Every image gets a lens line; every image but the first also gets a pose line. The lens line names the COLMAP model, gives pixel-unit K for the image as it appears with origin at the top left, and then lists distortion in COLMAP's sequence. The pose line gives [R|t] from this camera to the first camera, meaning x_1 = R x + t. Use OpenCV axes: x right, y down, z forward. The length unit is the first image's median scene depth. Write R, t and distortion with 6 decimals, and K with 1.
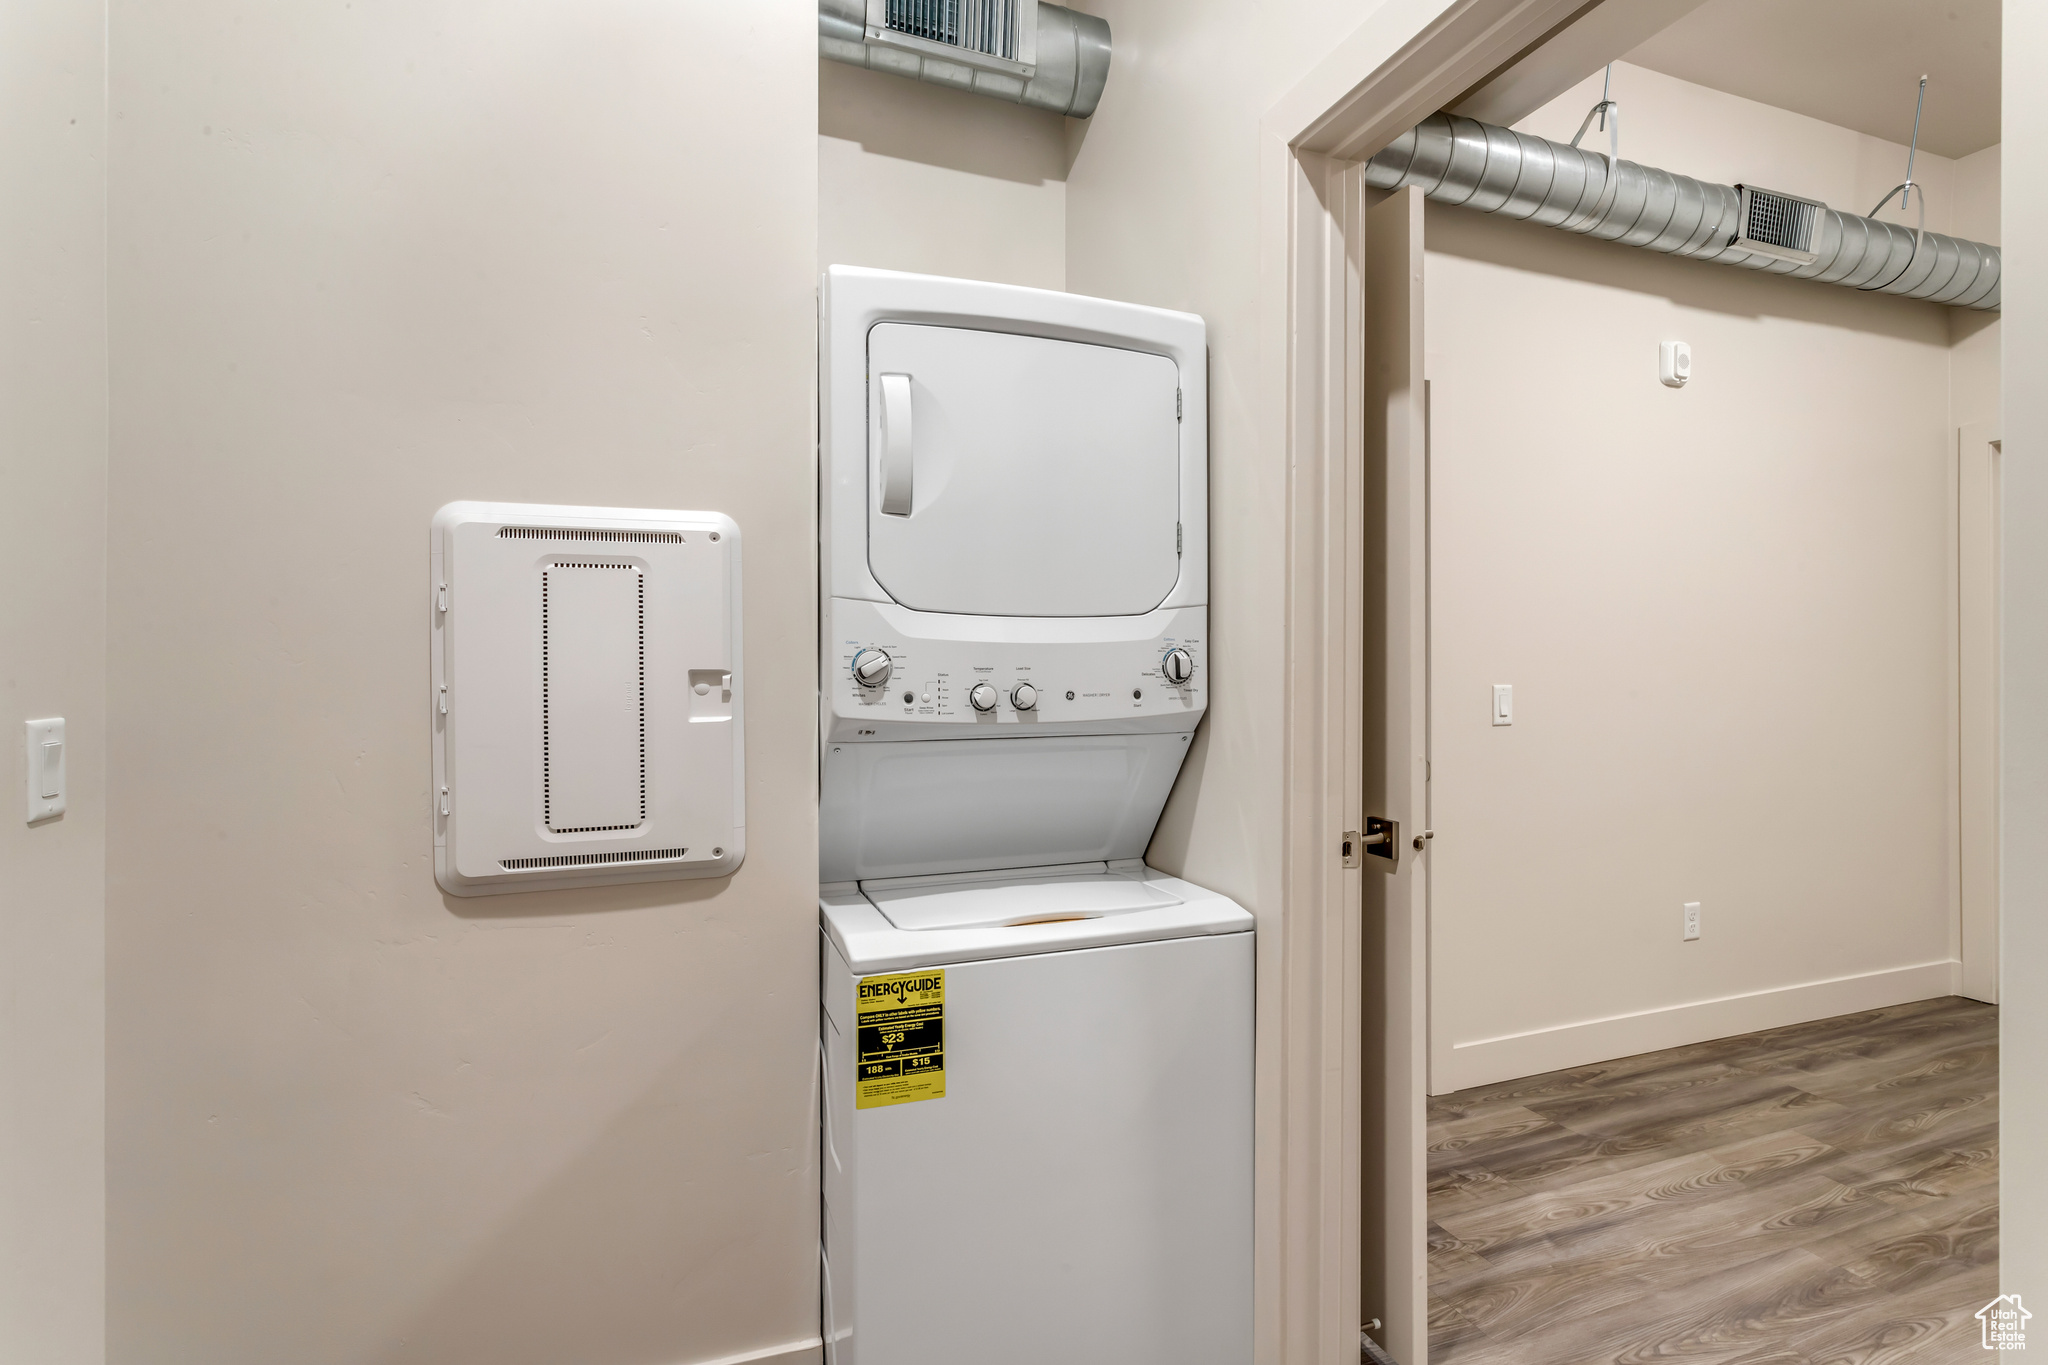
lens RADIAL K [[970.5, 0, 1025.0], [0, 970.5, 671.8], [0, 0, 1]] dist [-0.001768, 0.001387]
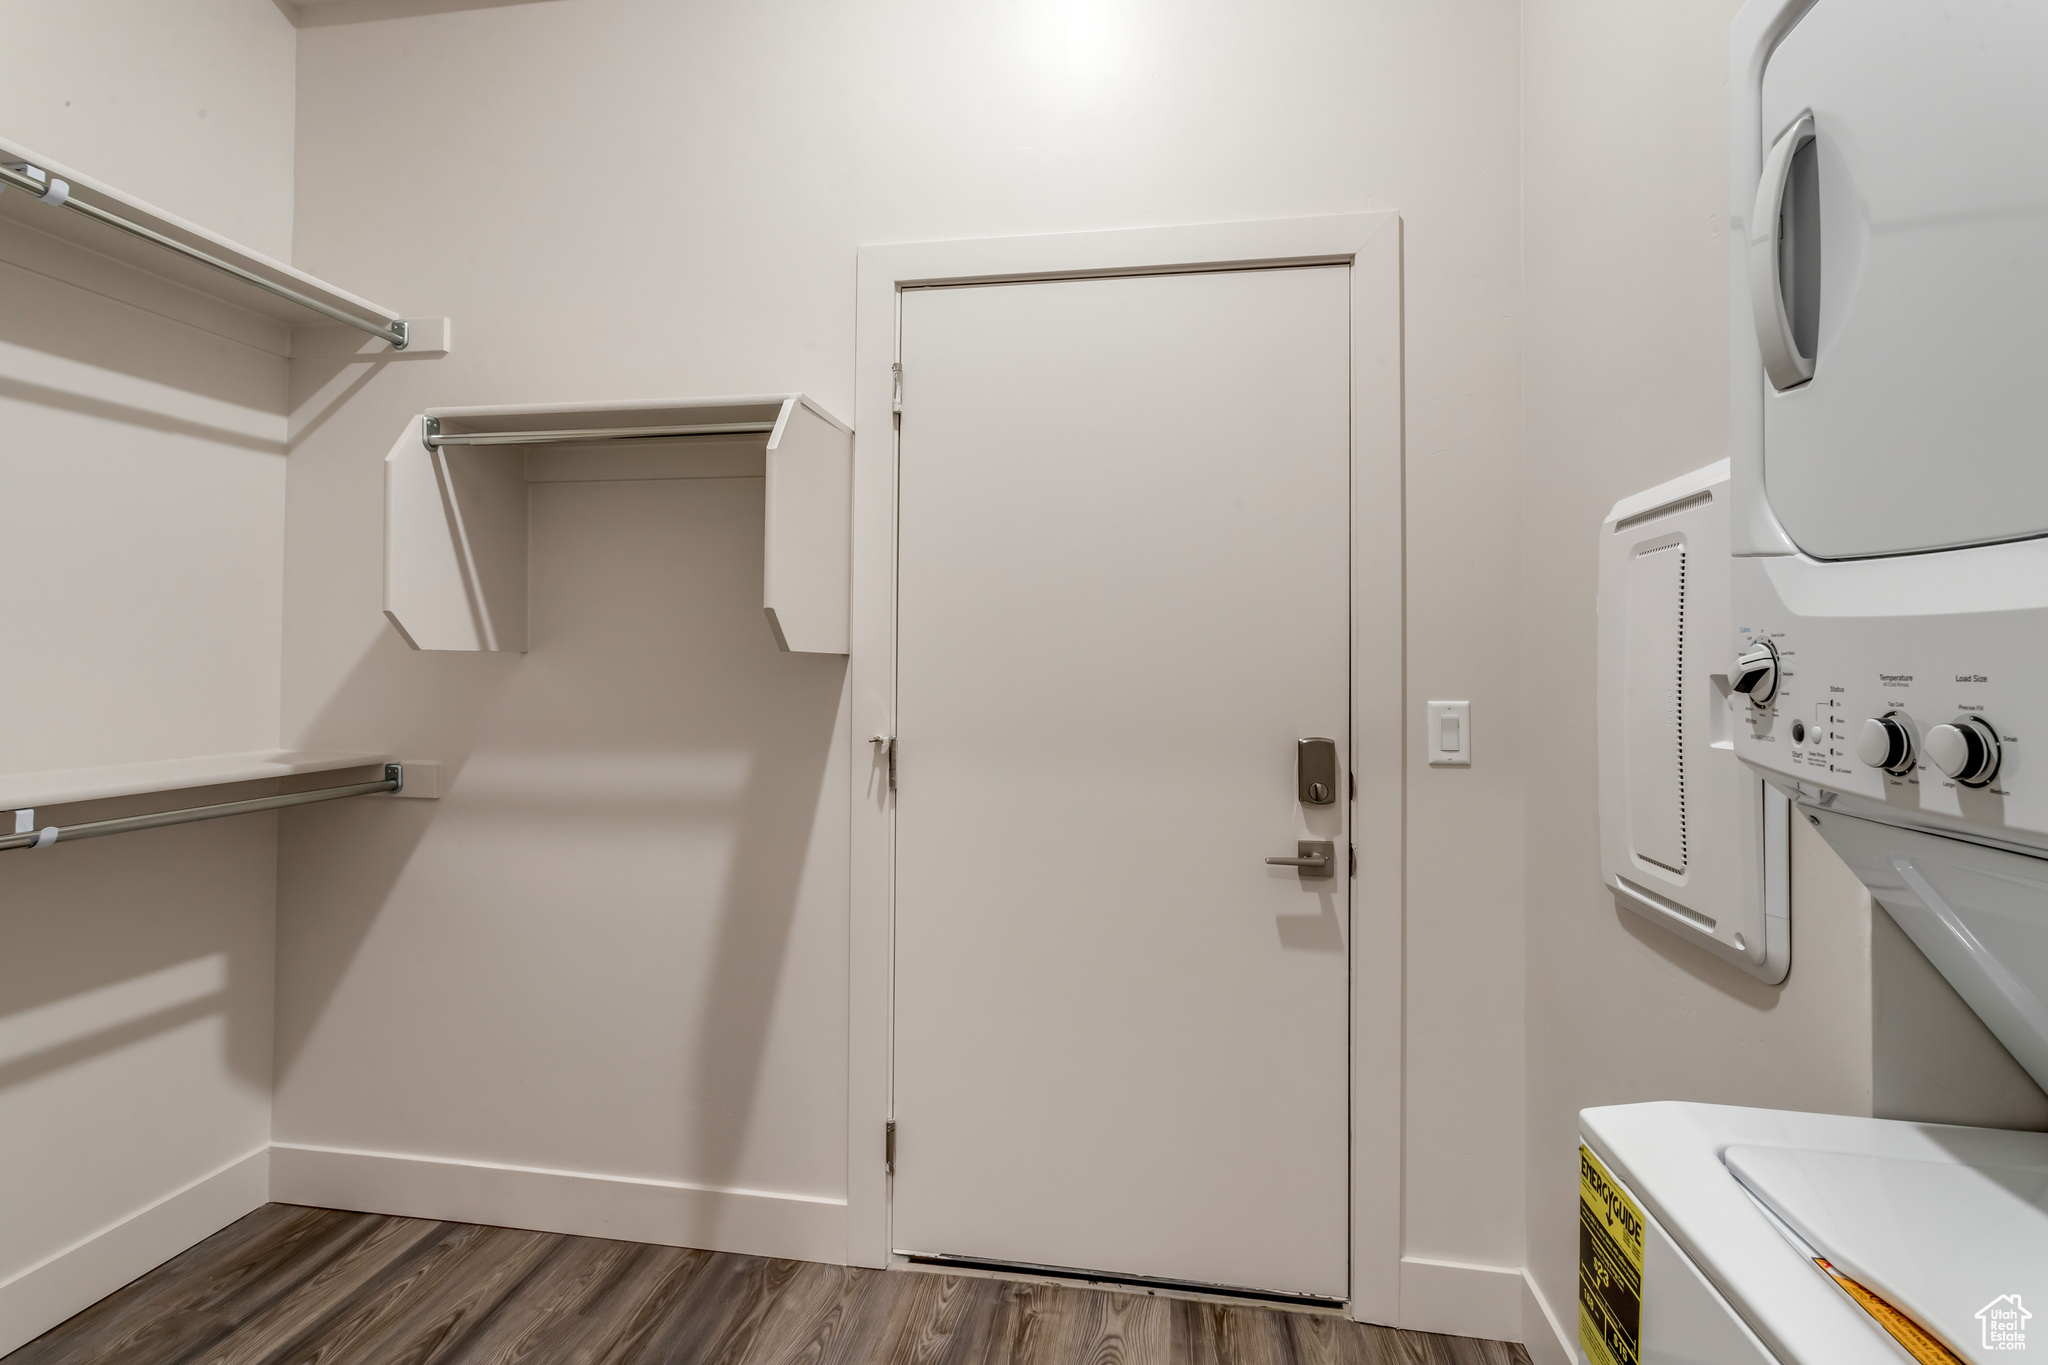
lens RADIAL K [[970.5, 0, 1025.0], [0, 970.5, 671.8], [0, 0, 1]] dist [-0.001768, 0.001387]
pose [[-0.491568, 0.005415, -0.870822, 0.539283], [-0.005786, 0.999938, 0.009484, -0.007888], [0.870820, 0.009700, -0.491506, 0.898306]]
